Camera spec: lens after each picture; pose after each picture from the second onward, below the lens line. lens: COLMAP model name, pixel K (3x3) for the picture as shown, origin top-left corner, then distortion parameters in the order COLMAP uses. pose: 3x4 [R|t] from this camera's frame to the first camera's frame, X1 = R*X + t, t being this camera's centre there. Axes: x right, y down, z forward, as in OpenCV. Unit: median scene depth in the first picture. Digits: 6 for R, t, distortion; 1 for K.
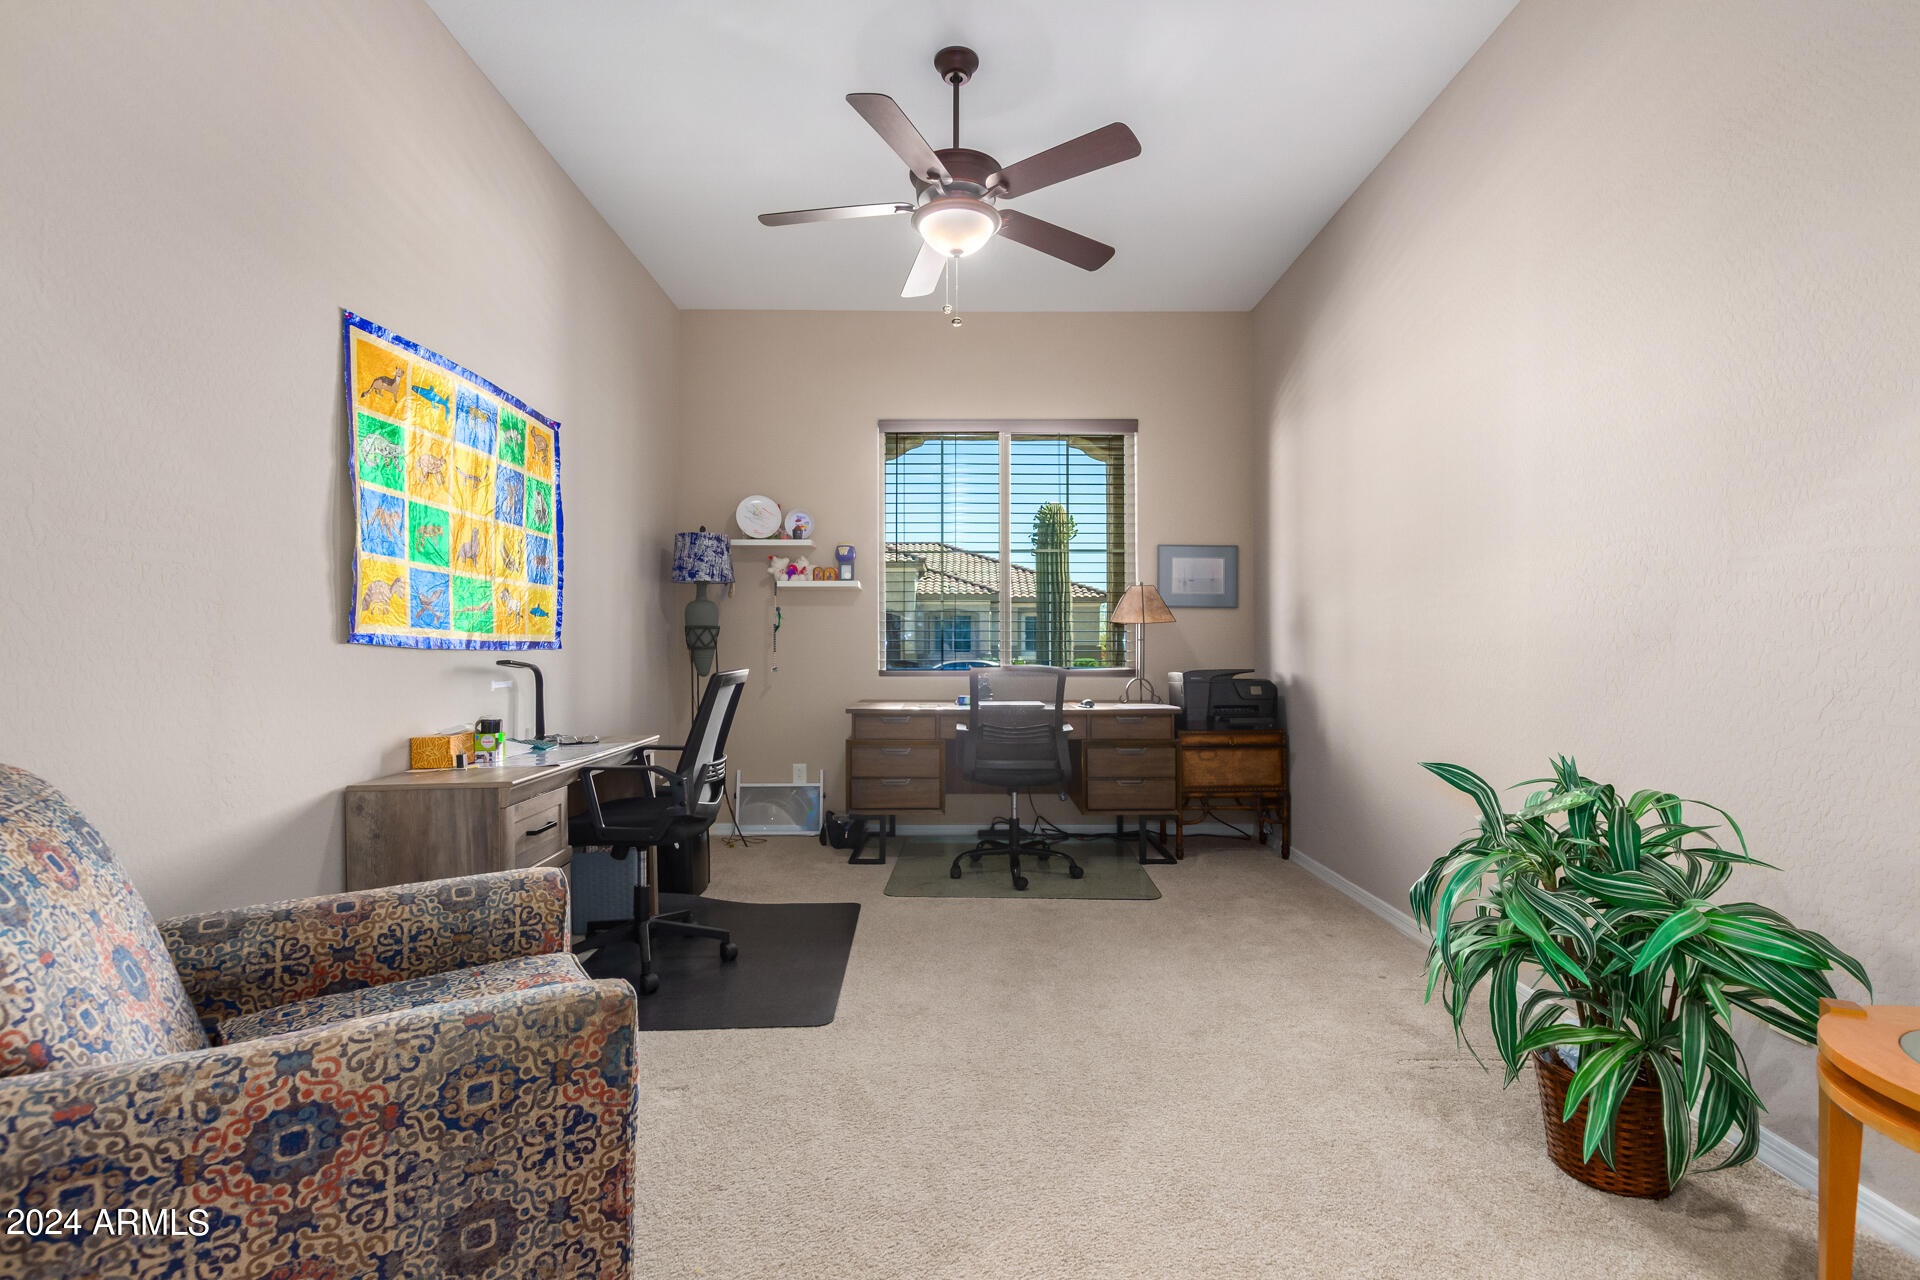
lens RADIAL K [[891.0, 0, 969.9], [0, 891.0, 639.7], [0, 0, 1]] dist [0.009114, -0.003863]
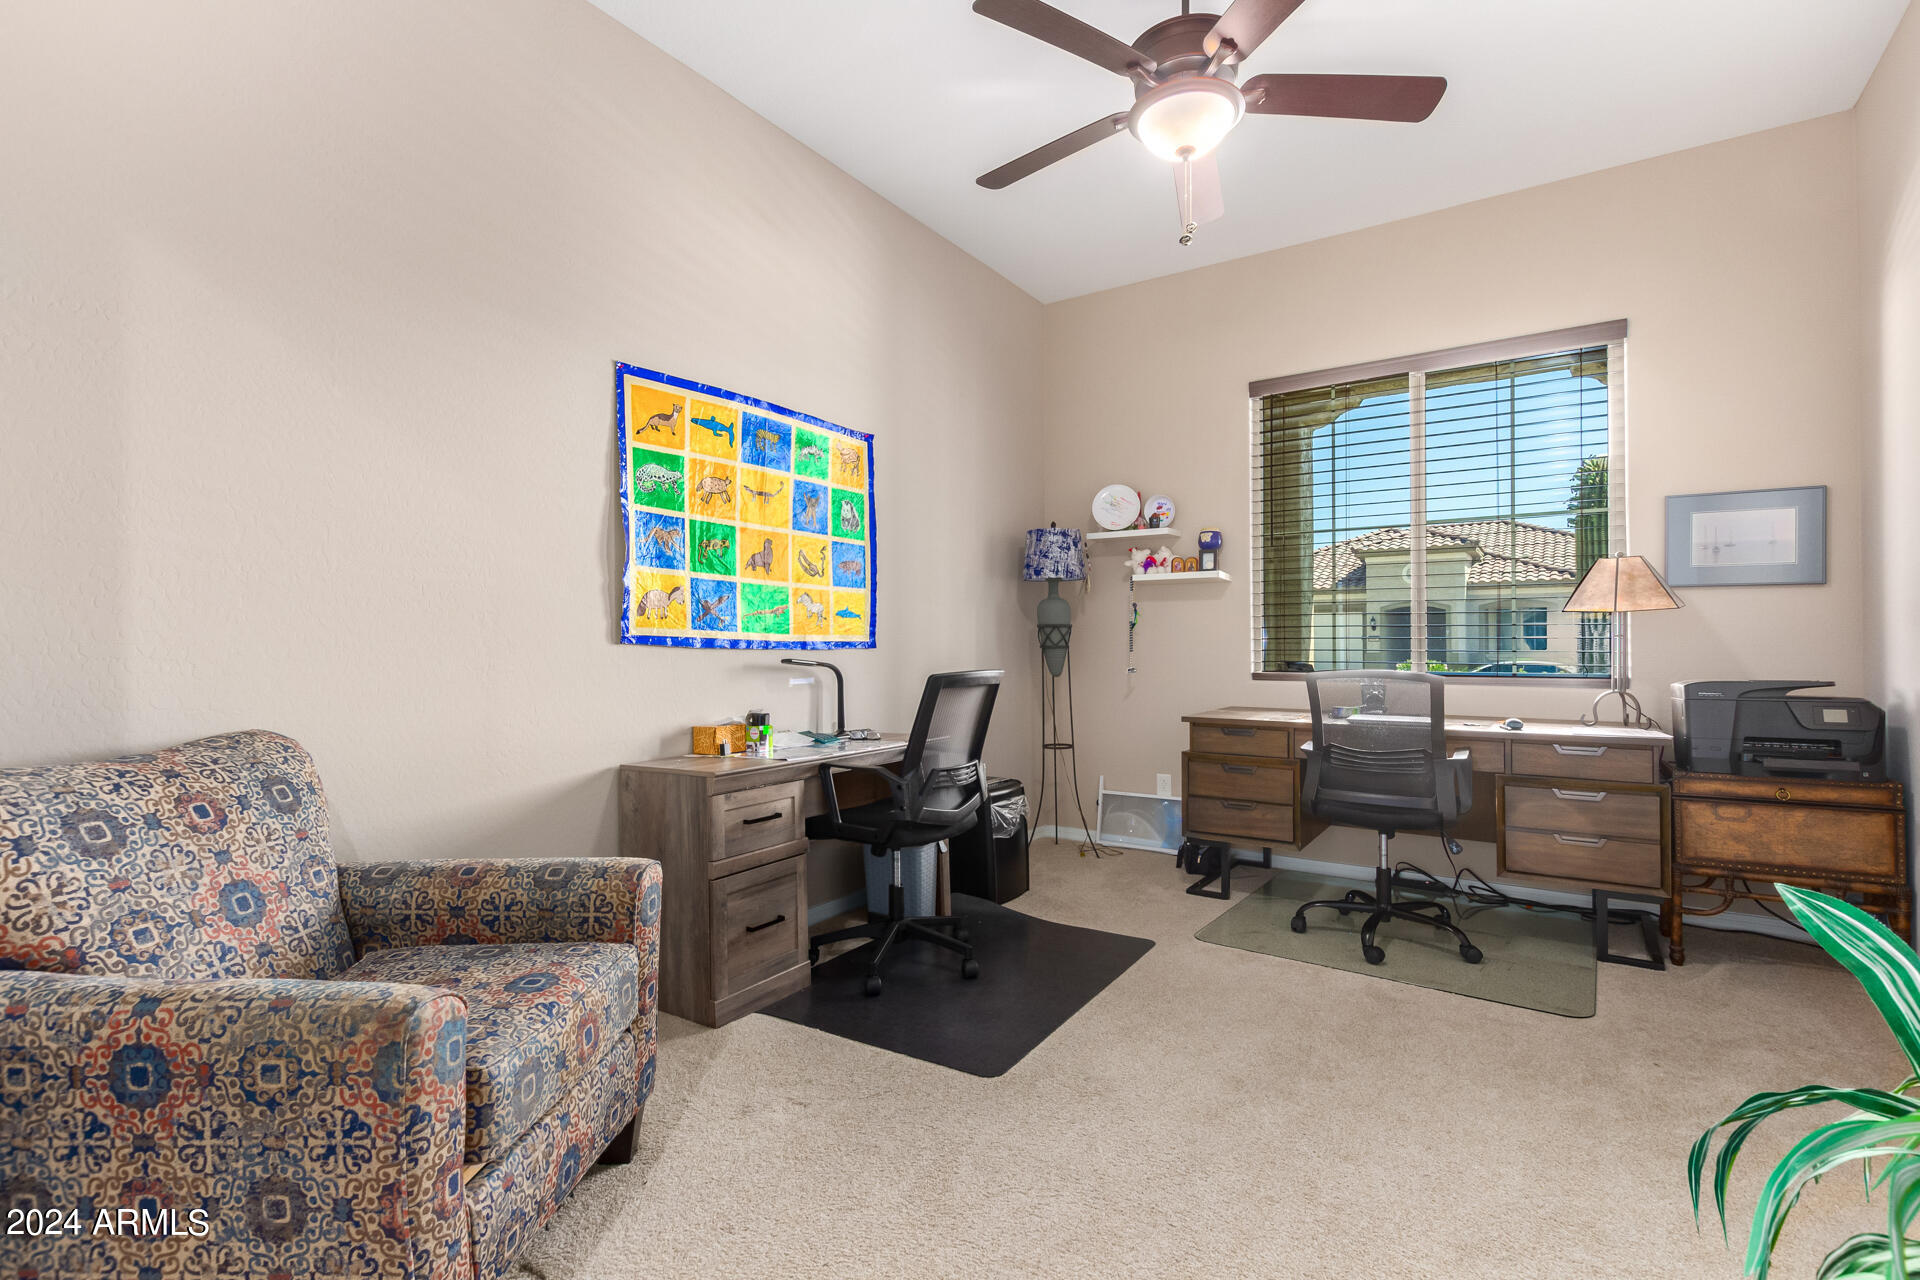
lens RADIAL K [[894.1, 0, 955.8], [0, 894.1, 641.6], [0, 0, 1]] dist [0.004254, -0.001043]
pose [[0.823682, -0.003101, -0.567044, 0.302444], [0.005457, 0.999982, 0.002457, 0.000350], [0.567026, -0.005118, 0.823684, 0.250349]]
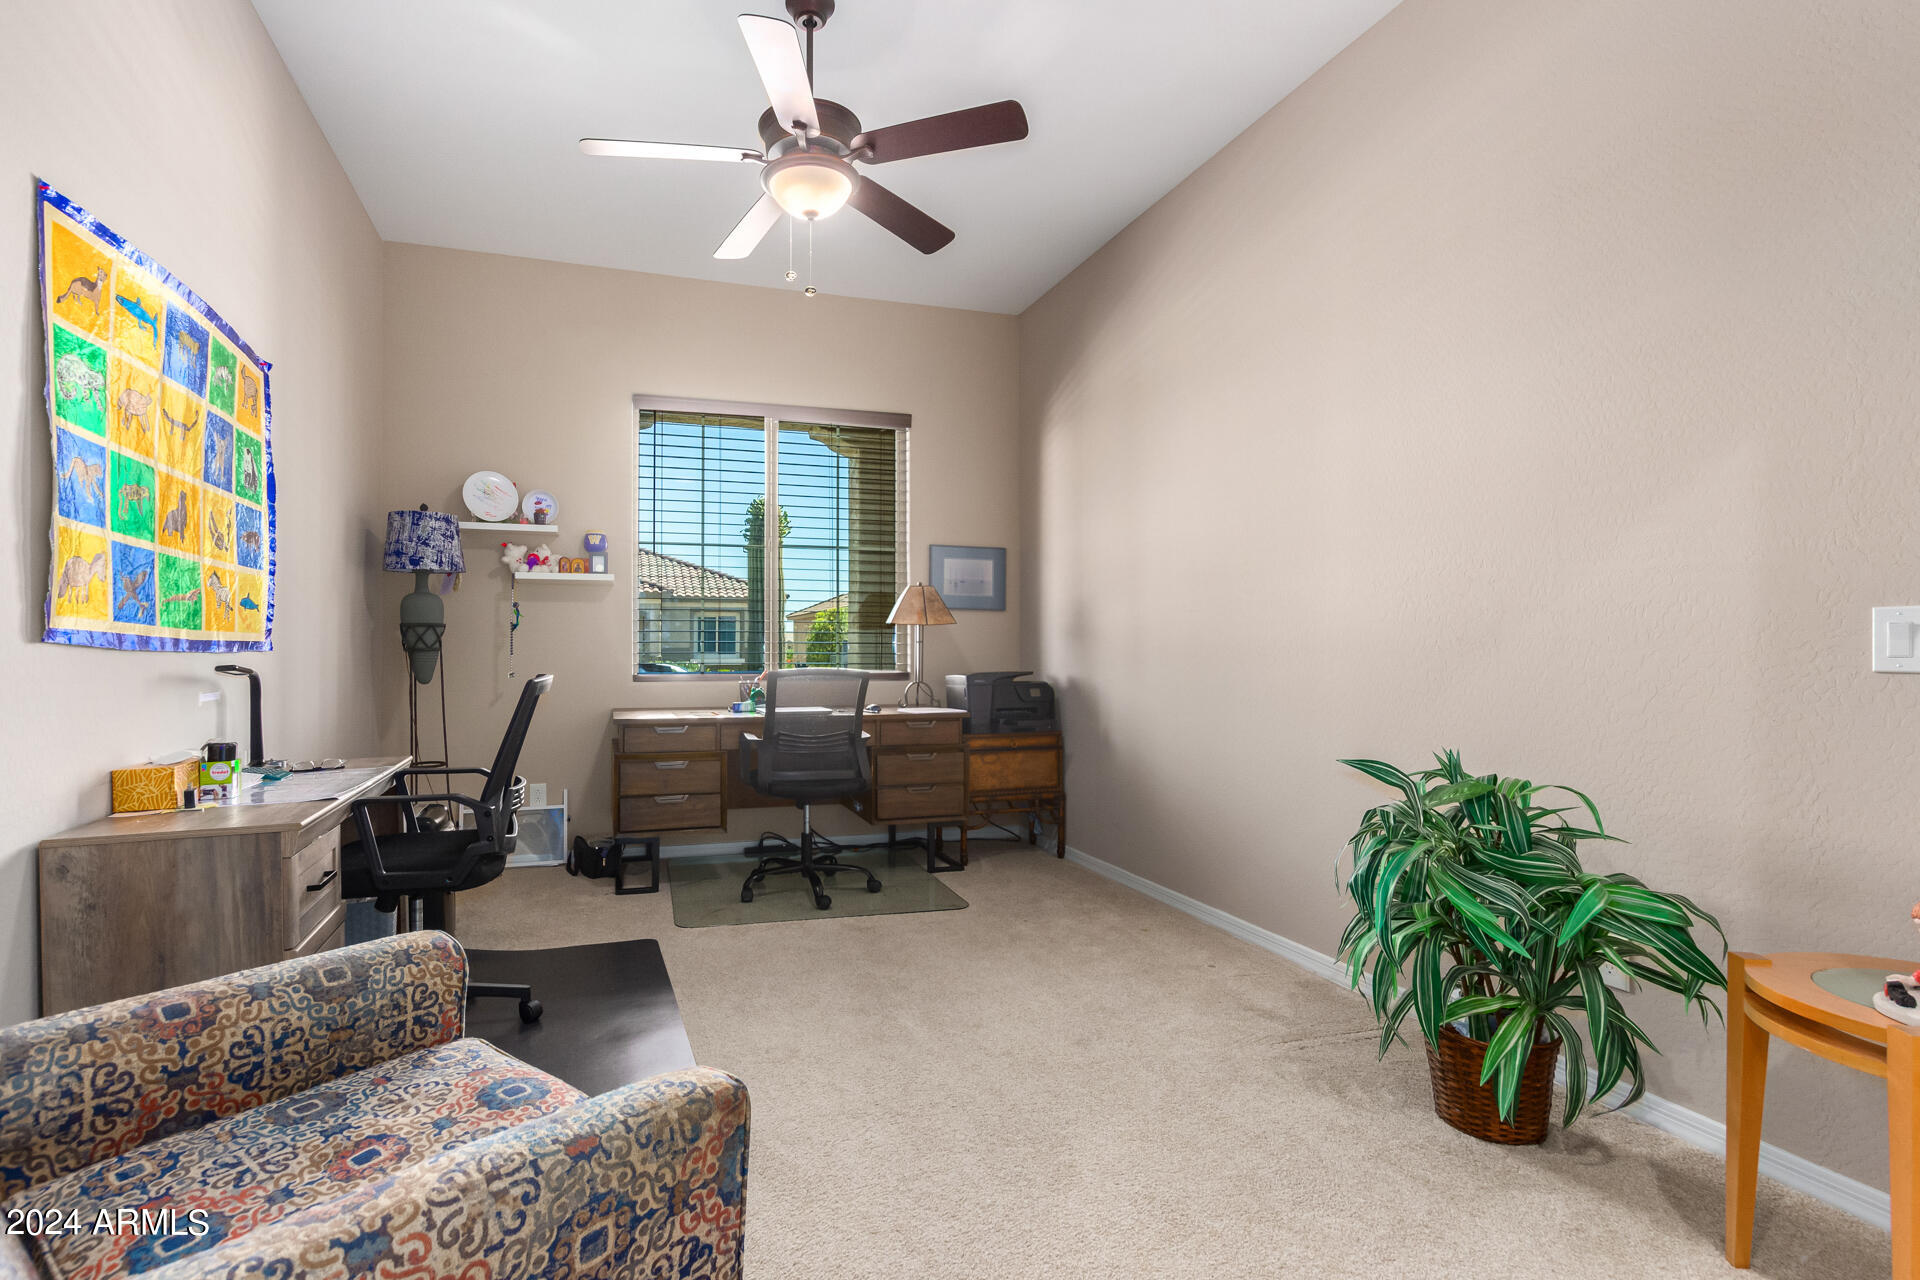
lens RADIAL K [[922.2, 0, 895.7], [0, 922.2, 645.2], [0, 0, 1]] dist [0.016021, -0.009776]
pose [[0.958948, 0.002695, 0.283570, -0.223091], [-0.003695, 0.999989, 0.002990, 0.001324], [-0.283559, -0.003915, 0.958947, 0.079607]]
